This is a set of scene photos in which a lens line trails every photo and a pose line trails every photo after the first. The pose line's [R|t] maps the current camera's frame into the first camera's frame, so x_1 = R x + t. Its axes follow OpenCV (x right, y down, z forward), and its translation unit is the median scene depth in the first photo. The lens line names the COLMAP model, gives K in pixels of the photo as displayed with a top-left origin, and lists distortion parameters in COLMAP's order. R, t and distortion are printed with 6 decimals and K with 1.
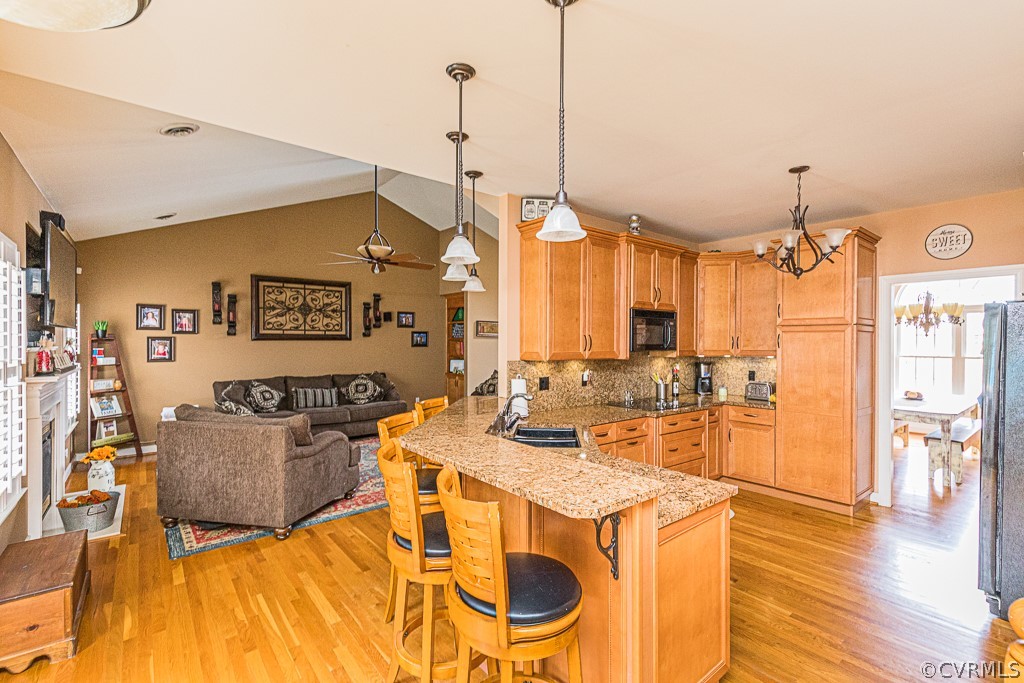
lens RADIAL K [[473.1, 0, 512.3], [0, 473.1, 343.8], [0, 0, 1]] dist [0.022292, -0.001746]
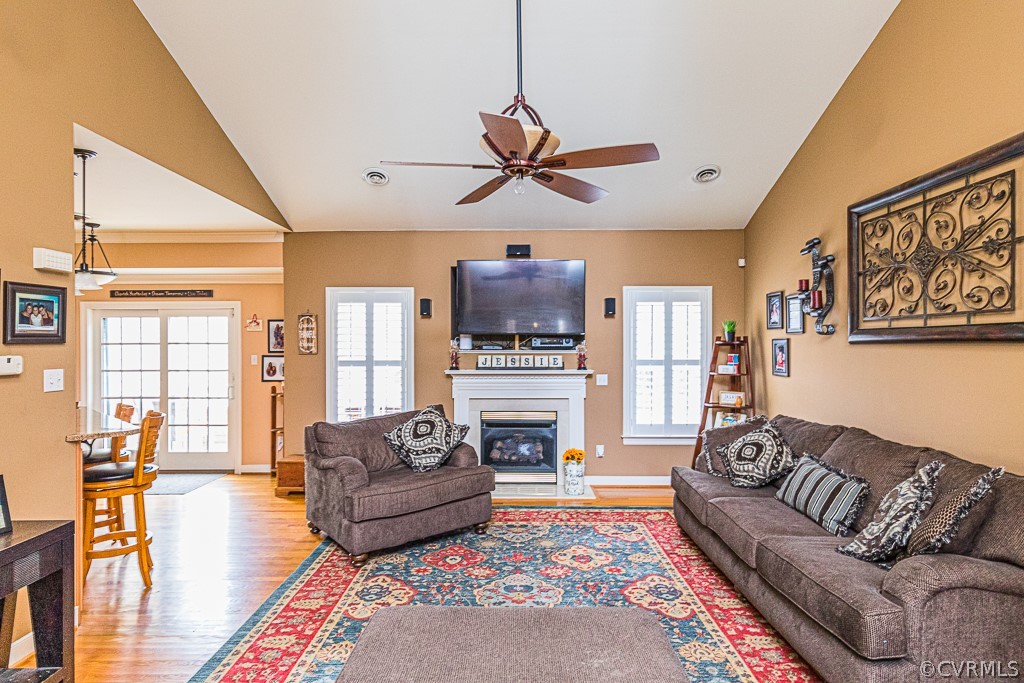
lens RADIAL K [[560.8, 0, 507.5], [0, 560.8, 335.5], [0, 0, 1]] dist [0.018831, 0.000527]
pose [[-0.638626, -0.010460, -0.769446, 0.101962], [-0.003119, 0.999935, -0.011005, -0.008250], [0.769511, -0.004629, -0.638617, 1.027117]]
